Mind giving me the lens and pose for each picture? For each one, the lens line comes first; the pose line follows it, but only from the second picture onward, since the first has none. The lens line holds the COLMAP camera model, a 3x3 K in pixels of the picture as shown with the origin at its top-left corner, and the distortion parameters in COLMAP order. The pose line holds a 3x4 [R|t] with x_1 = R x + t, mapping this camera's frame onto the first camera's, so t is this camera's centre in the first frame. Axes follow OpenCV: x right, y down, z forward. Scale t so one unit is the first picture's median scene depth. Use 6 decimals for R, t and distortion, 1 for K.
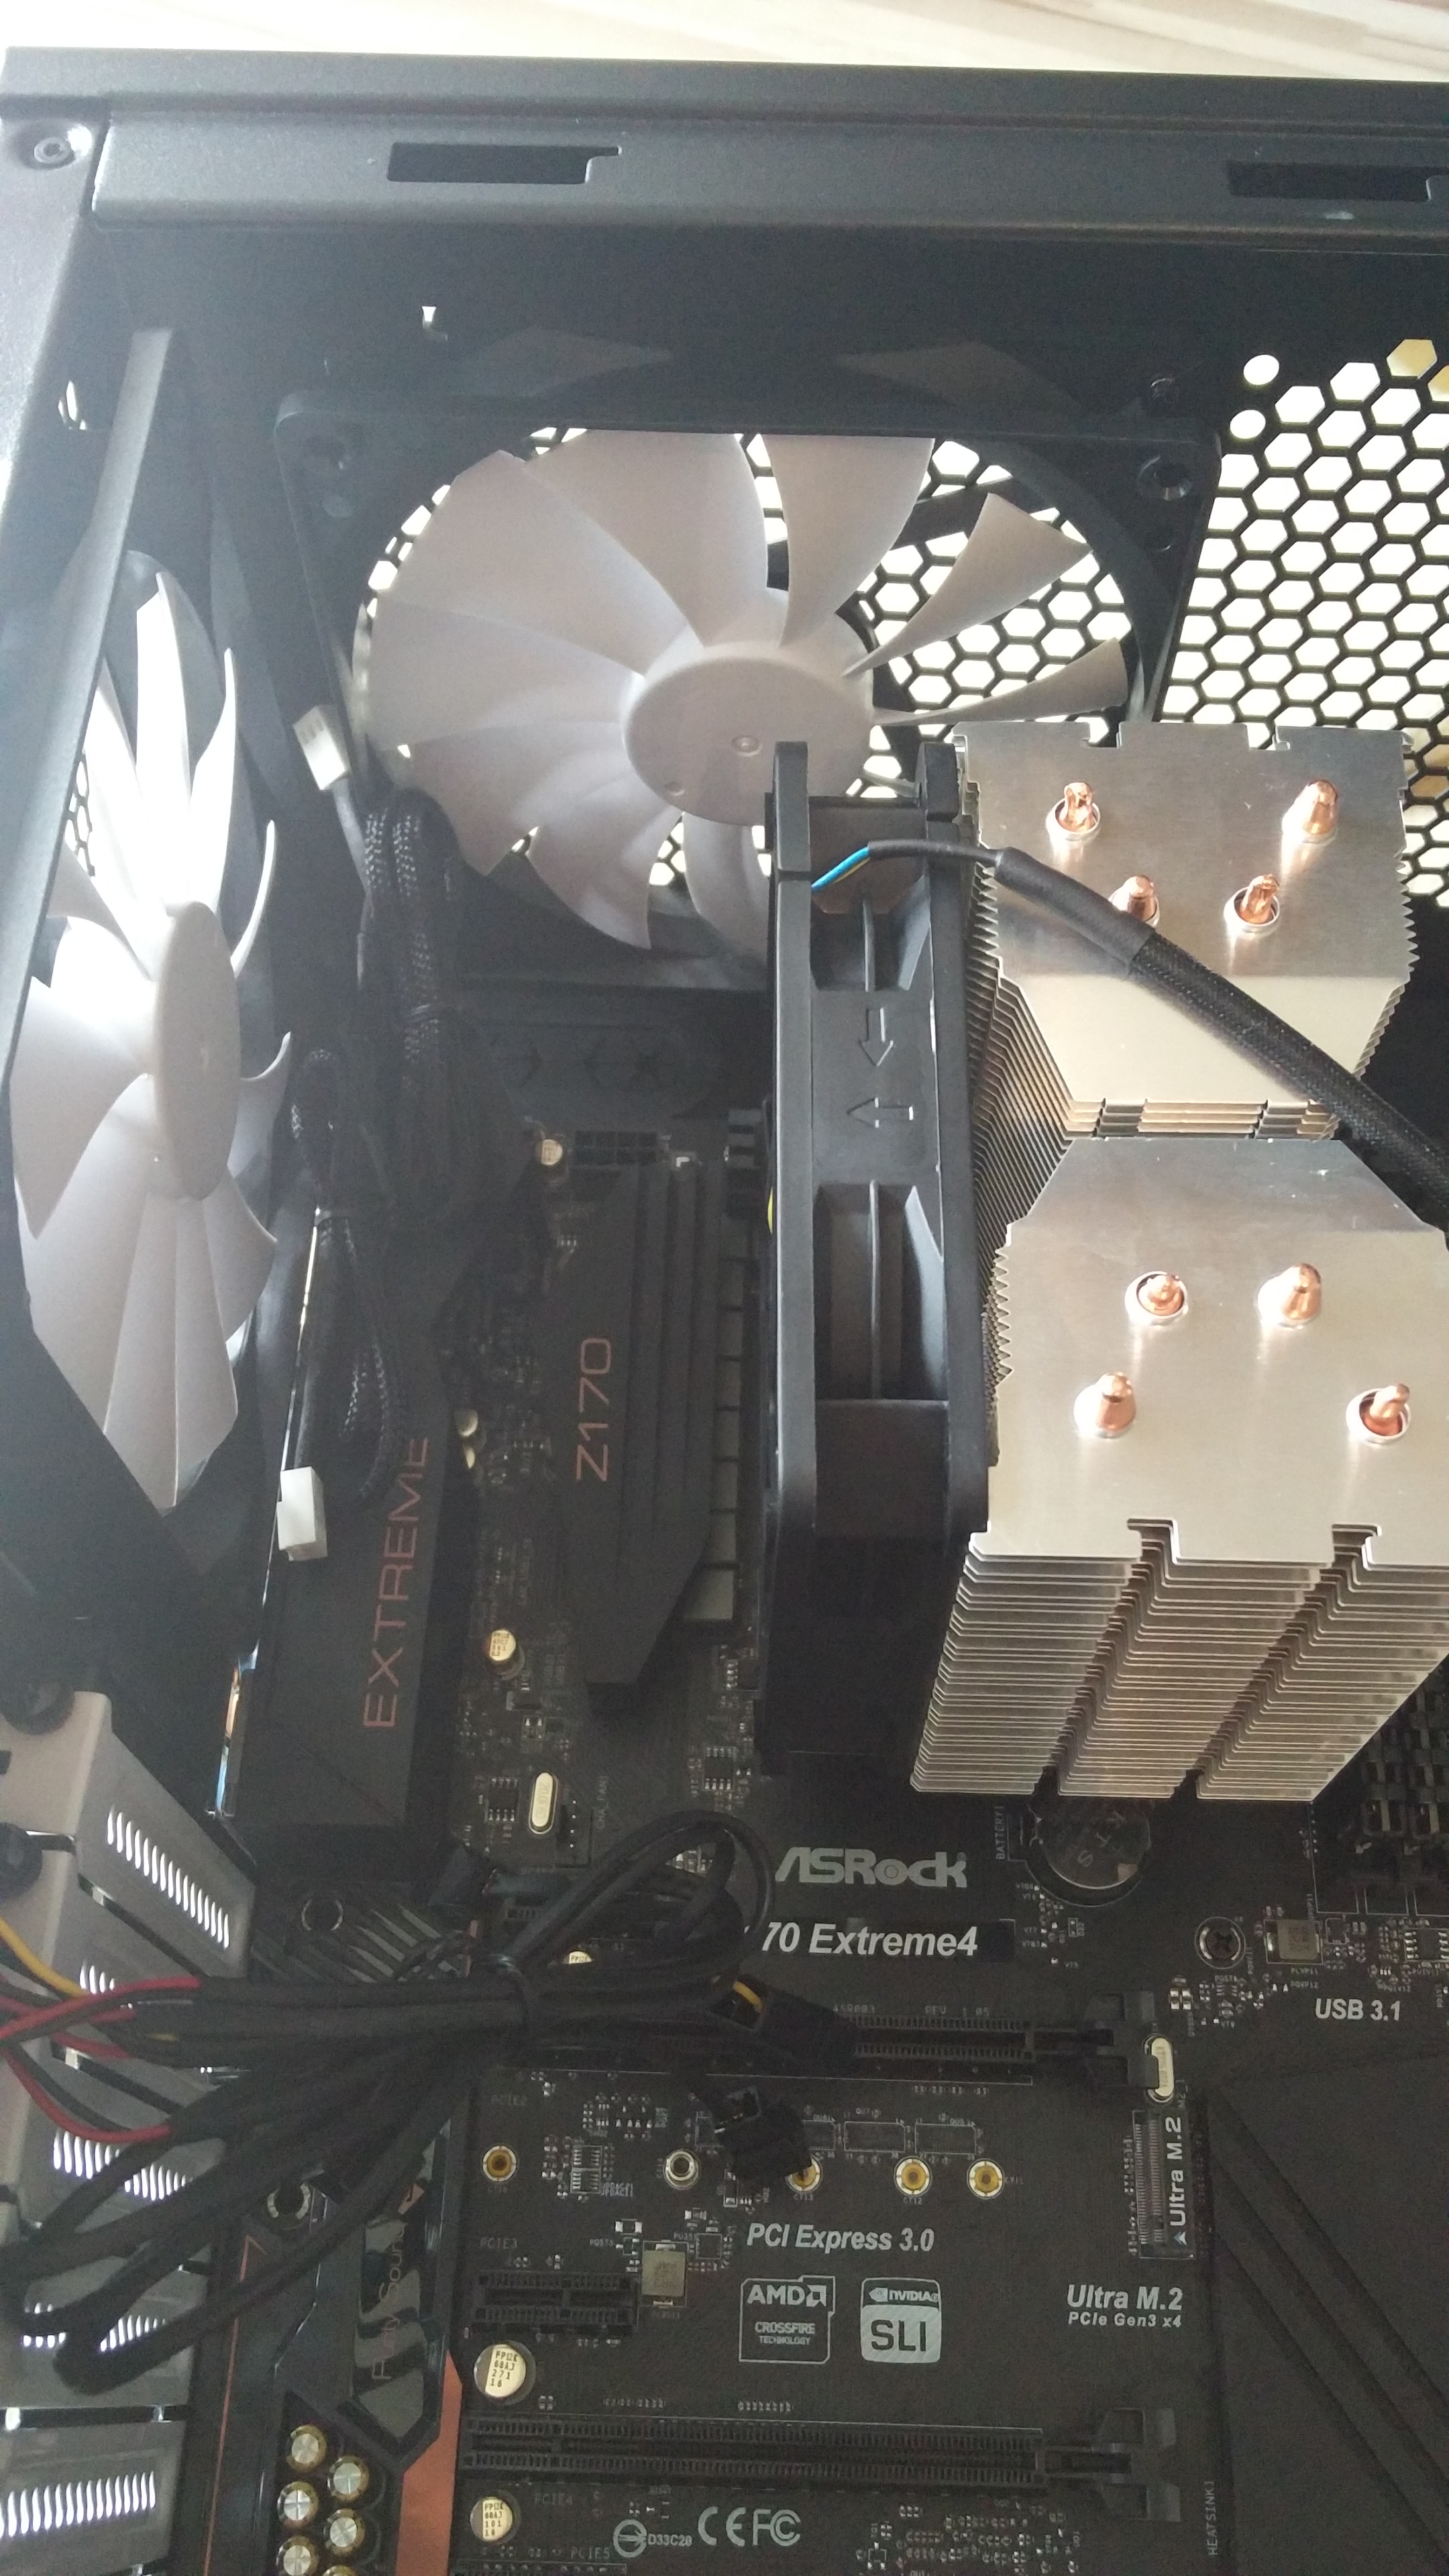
lens RADIAL K [[2149.3, 0, 724.5], [0, 2149.3, 1288.0], [0, 0, 1]] dist [-0.000959, 0.000412]
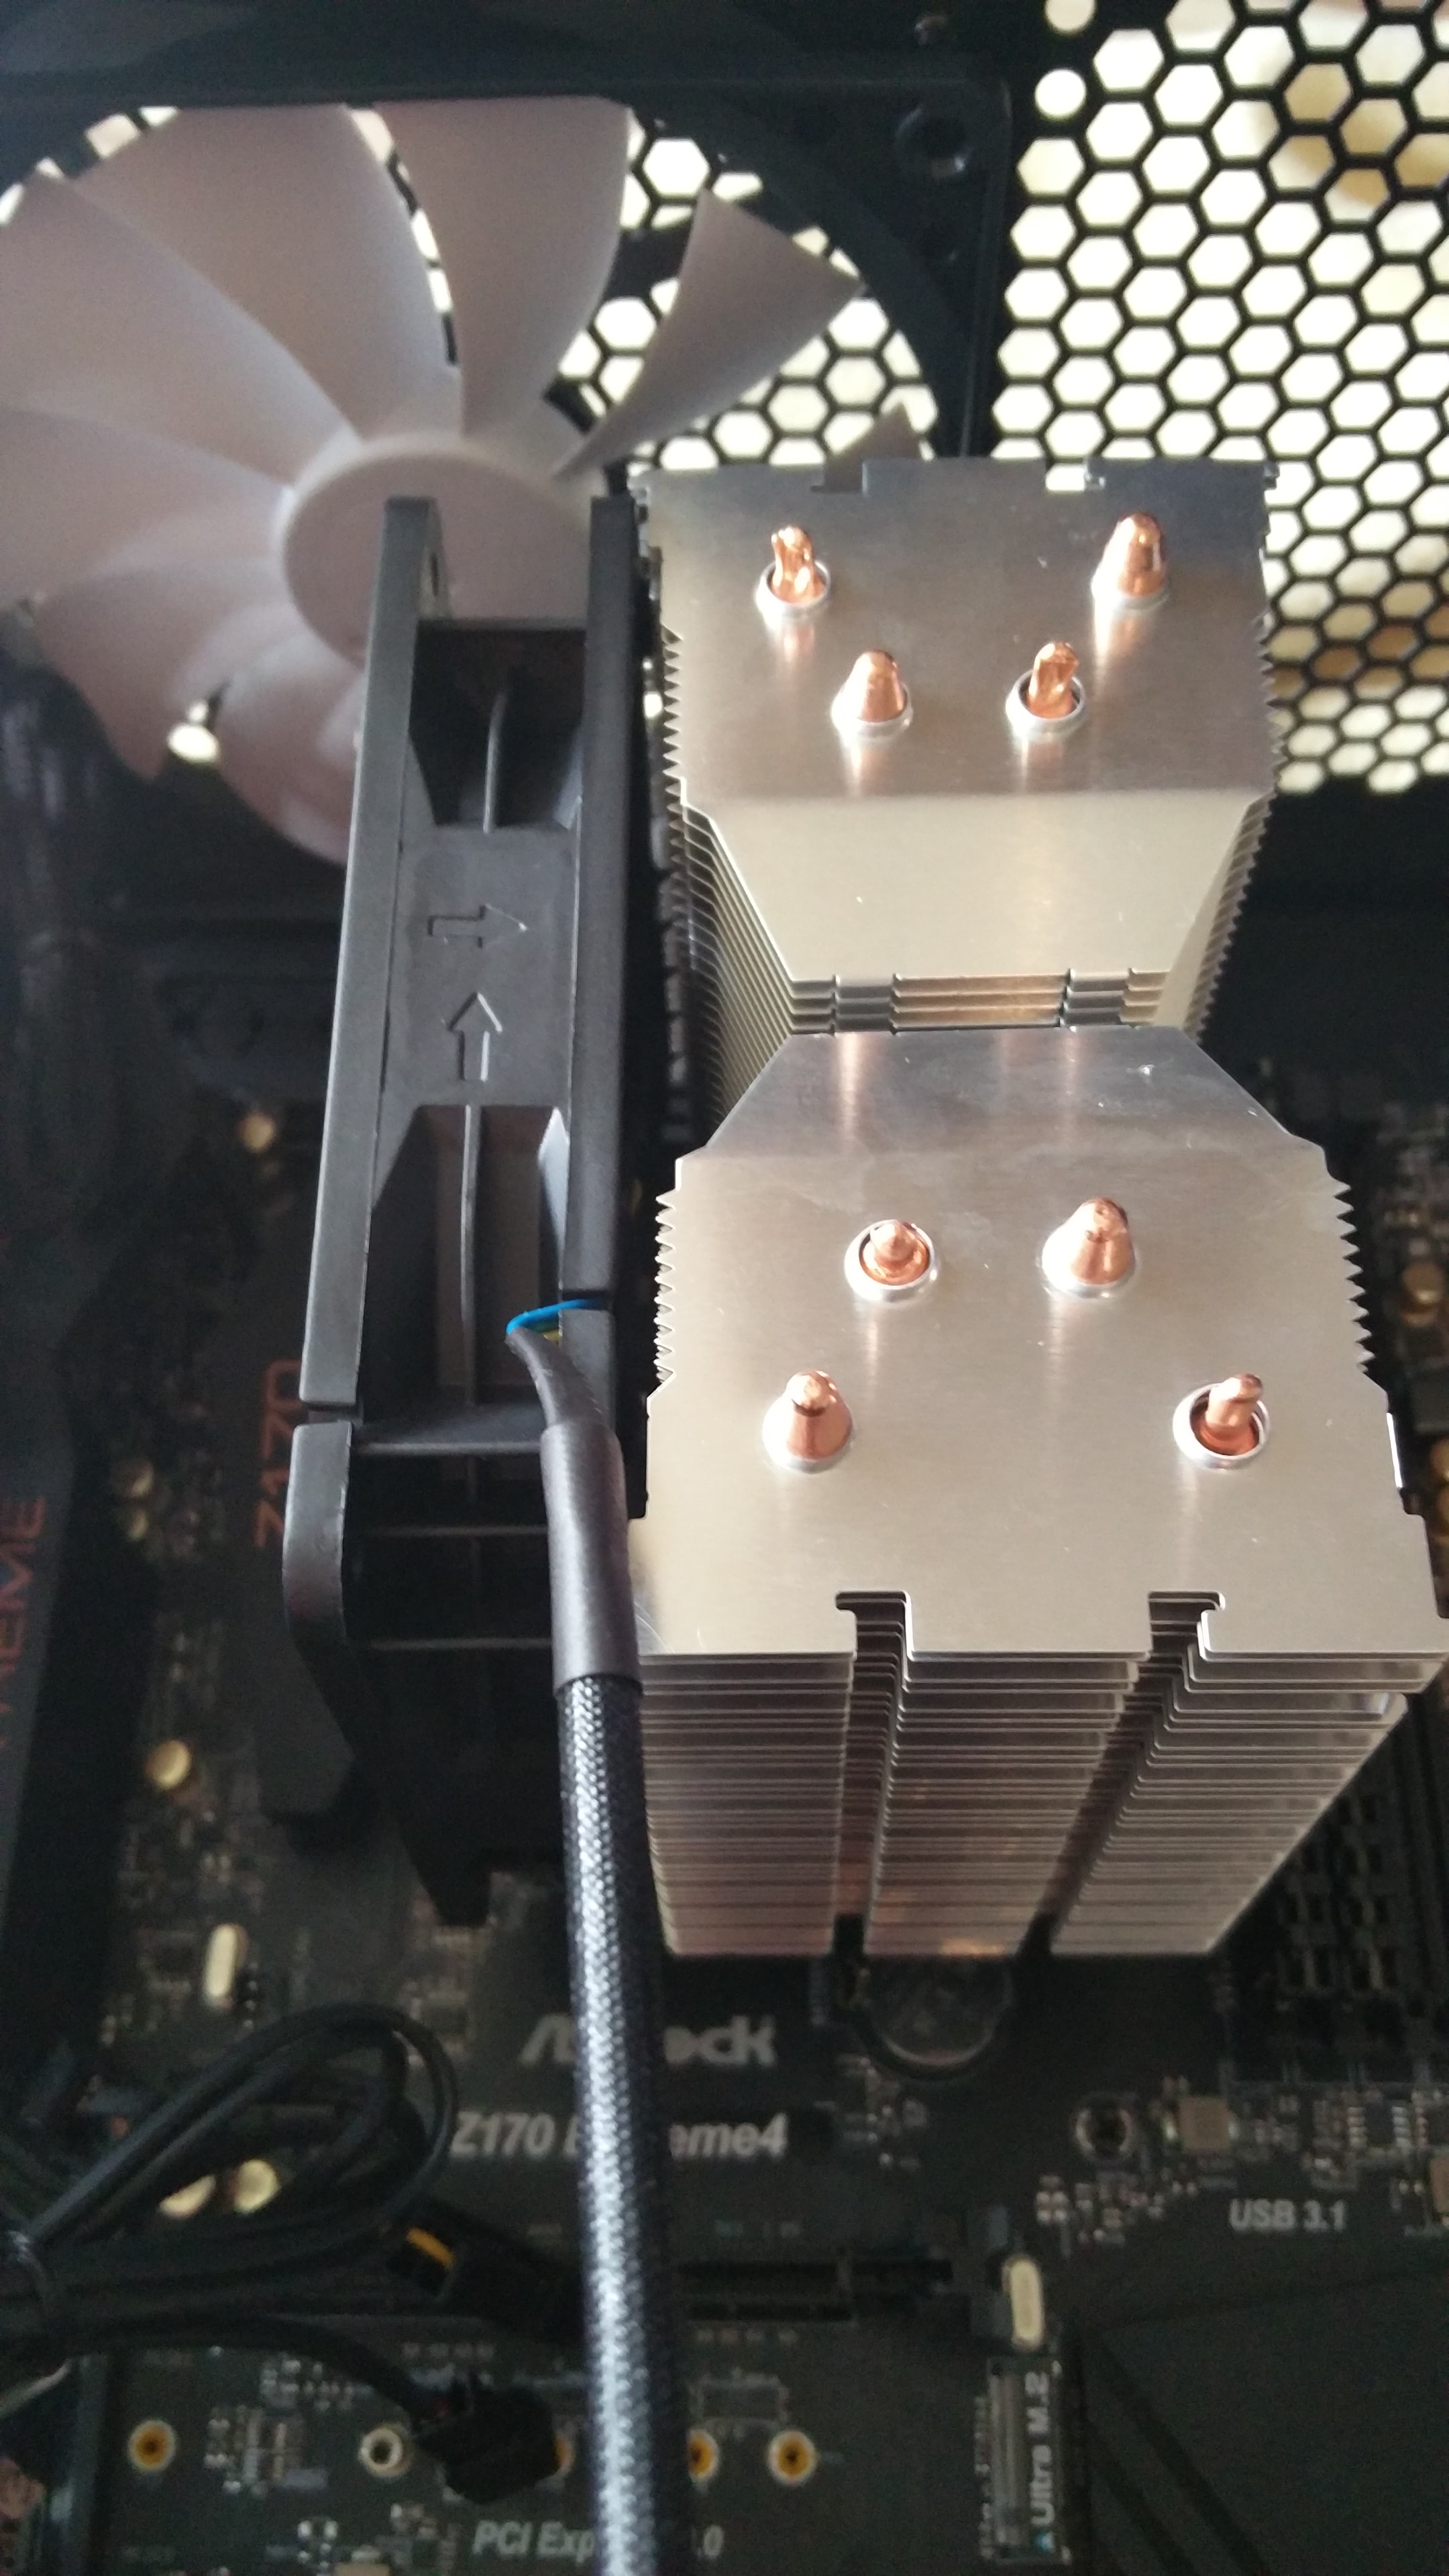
lens RADIAL K [[2180.0, 0, 664.4], [0, 2180.0, 1354.1], [0, 0, 1]] dist [-0.011720, -0.008783]
pose [[0.998968, -0.032721, -0.031502, 0.114377], [0.033028, 0.999412, 0.009260, 0.019258], [0.031180, -0.010291, 0.999461, 0.241663]]
